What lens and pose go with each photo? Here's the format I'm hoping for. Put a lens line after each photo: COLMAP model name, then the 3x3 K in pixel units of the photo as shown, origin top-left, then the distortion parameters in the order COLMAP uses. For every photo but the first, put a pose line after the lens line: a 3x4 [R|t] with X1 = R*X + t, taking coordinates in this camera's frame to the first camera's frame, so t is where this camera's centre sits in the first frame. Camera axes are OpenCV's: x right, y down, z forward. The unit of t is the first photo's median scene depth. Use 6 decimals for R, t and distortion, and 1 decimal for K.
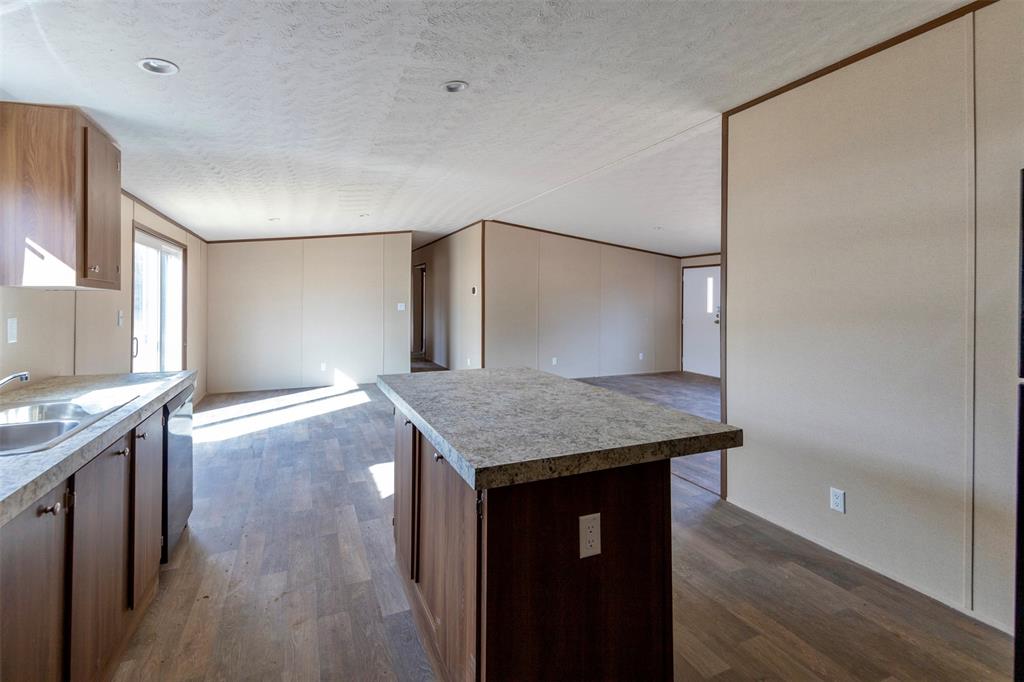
lens RADIAL K [[469.0, 0, 526.5], [0, 469.0, 305.6], [0, 0, 1]] dist [-0.000398, -0.000809]
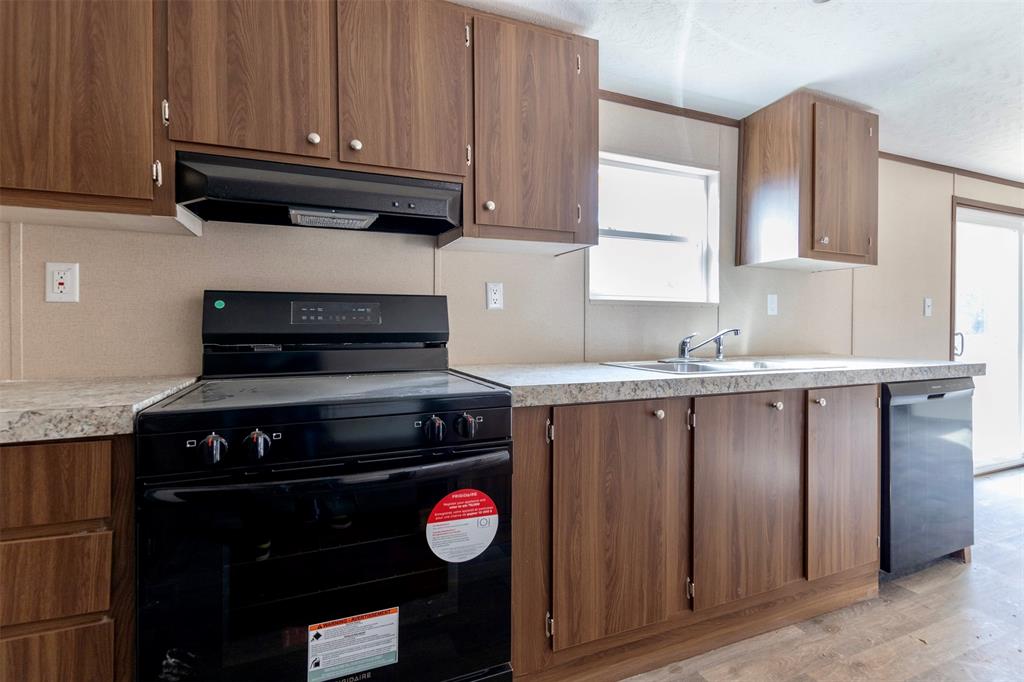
lens RADIAL K [[464.0, 0, 512.0], [0, 464.0, 341.0], [0, 0, 1]] dist [0.001886, -0.000411]
pose [[-0.069478, 0.004457, -0.997574, 0.109561], [-0.004795, 0.999977, 0.004801, 0.120288], [0.997572, 0.005117, -0.069455, 0.349287]]
